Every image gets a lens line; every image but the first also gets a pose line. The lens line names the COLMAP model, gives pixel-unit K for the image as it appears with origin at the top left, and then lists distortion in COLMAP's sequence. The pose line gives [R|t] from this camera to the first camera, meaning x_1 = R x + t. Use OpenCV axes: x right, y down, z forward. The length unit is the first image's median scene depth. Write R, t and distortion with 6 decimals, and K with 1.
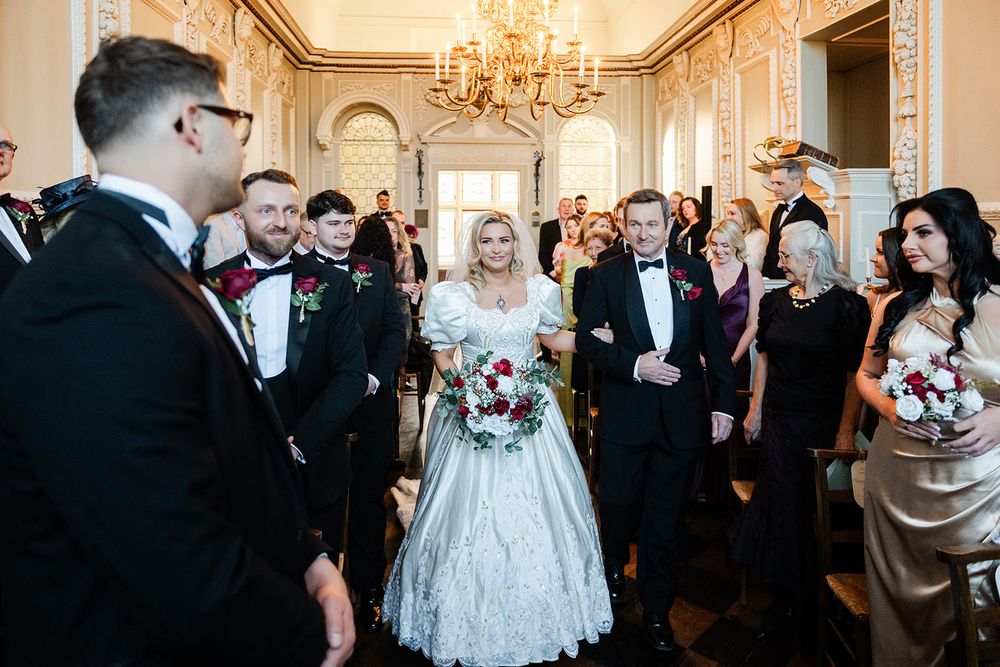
lens RADIAL K [[712.5, 0, 491.3], [0, 712.5, 224.9], [0, 0, 1]] dist [0.001335, -0.000492]
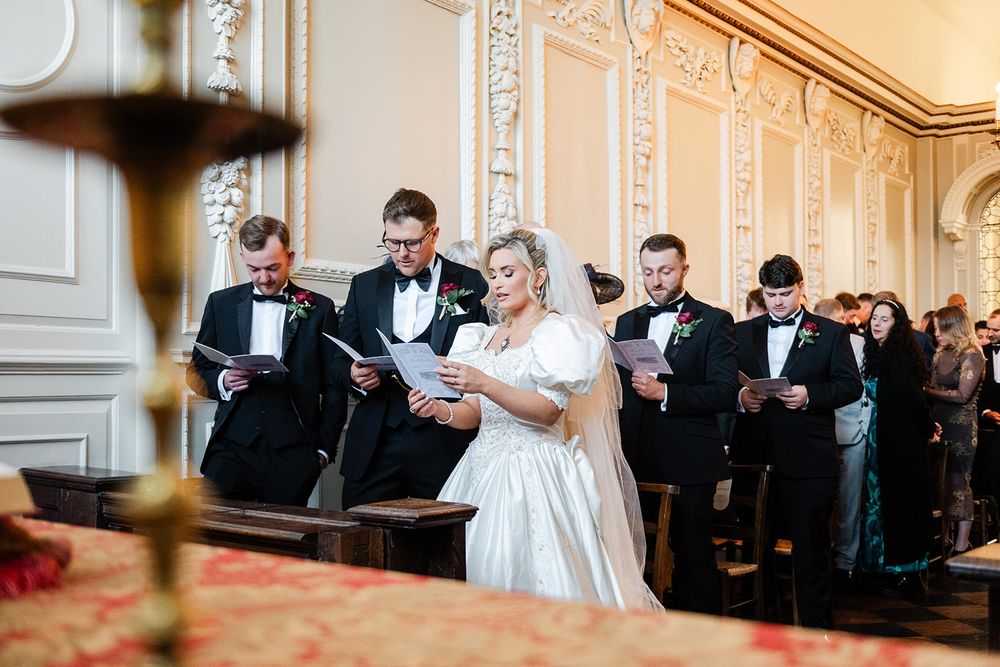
lens RADIAL K [[1096.3, 0, 499.8], [0, 1096.3, 383.9], [0, 0, 1]] dist [-0.003484, -0.002613]
pose [[0.739130, -0.005512, -0.673541, 0.192070], [0.003378, 0.999984, -0.004476, 0.049315], [0.673555, 0.001033, 0.739137, -0.166590]]
